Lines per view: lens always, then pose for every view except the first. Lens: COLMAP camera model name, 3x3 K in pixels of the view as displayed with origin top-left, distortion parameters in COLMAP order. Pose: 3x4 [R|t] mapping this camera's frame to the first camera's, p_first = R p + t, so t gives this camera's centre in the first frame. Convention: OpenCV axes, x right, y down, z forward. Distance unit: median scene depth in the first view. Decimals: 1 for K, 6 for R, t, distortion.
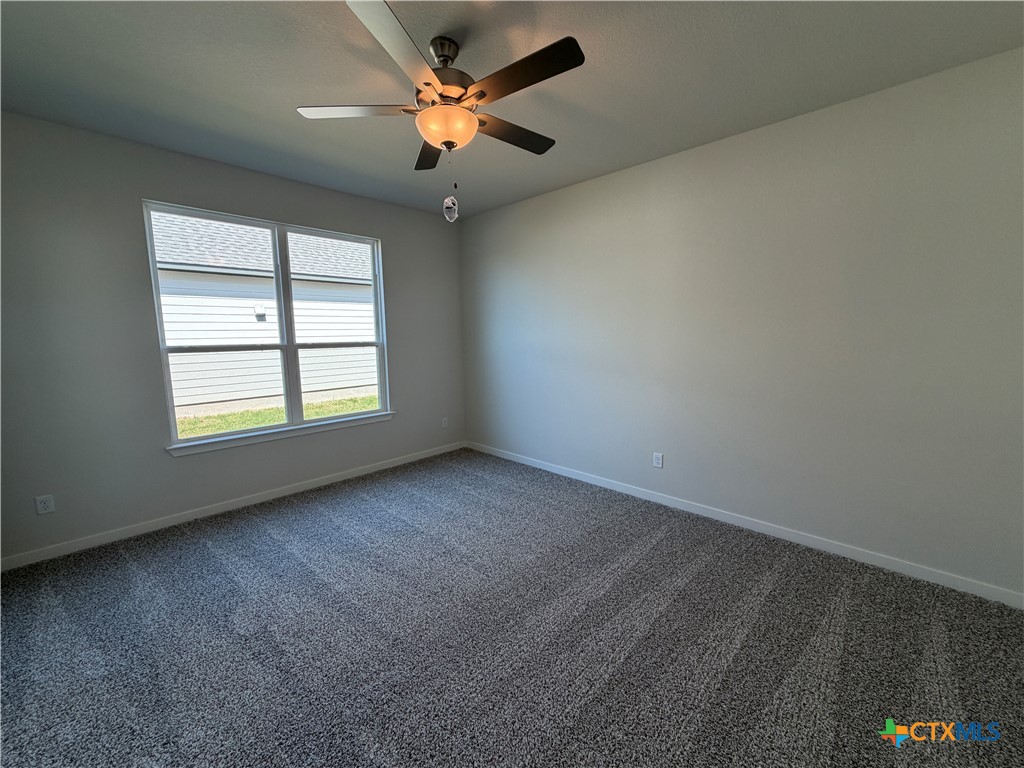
lens RADIAL K [[407.9, 0, 510.0], [0, 407.9, 383.7], [0, 0, 1]] dist [0.000576, -0.000157]
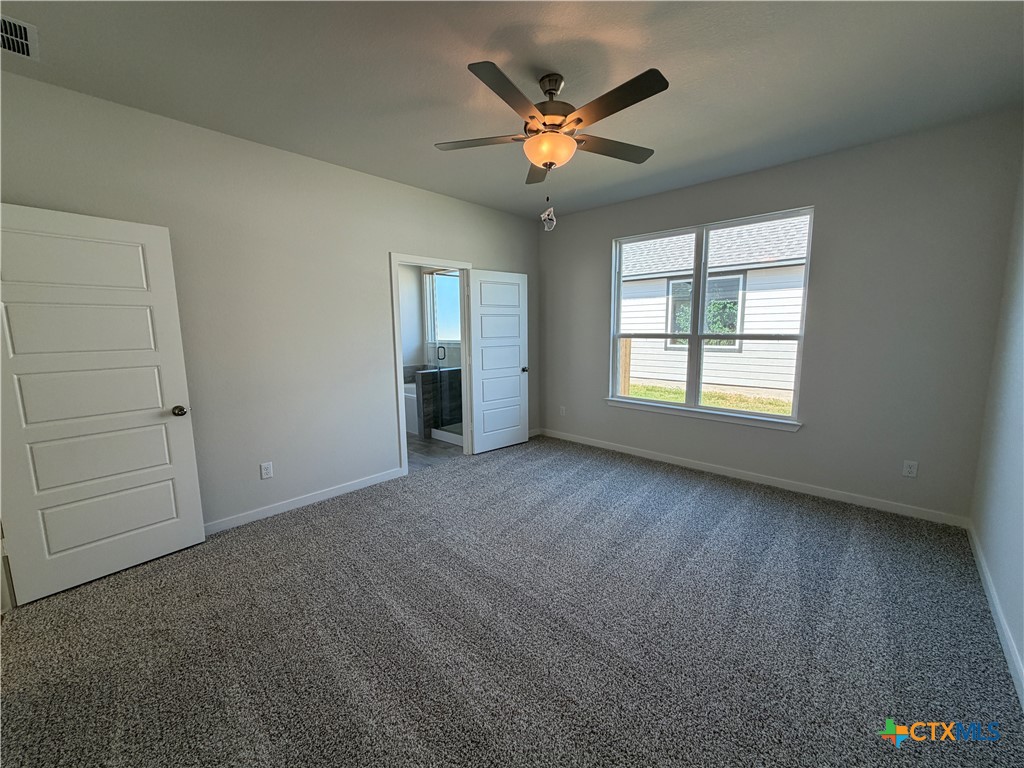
lens RADIAL K [[407.9, 0, 510.0], [0, 407.9, 383.7], [0, 0, 1]] dist [0.000576, -0.000157]
pose [[0.011006, 0.145680, -0.989271, 0.582267], [-0.116684, 0.982759, 0.143423, -0.066589], [0.993108, 0.113854, 0.027815, 0.492646]]
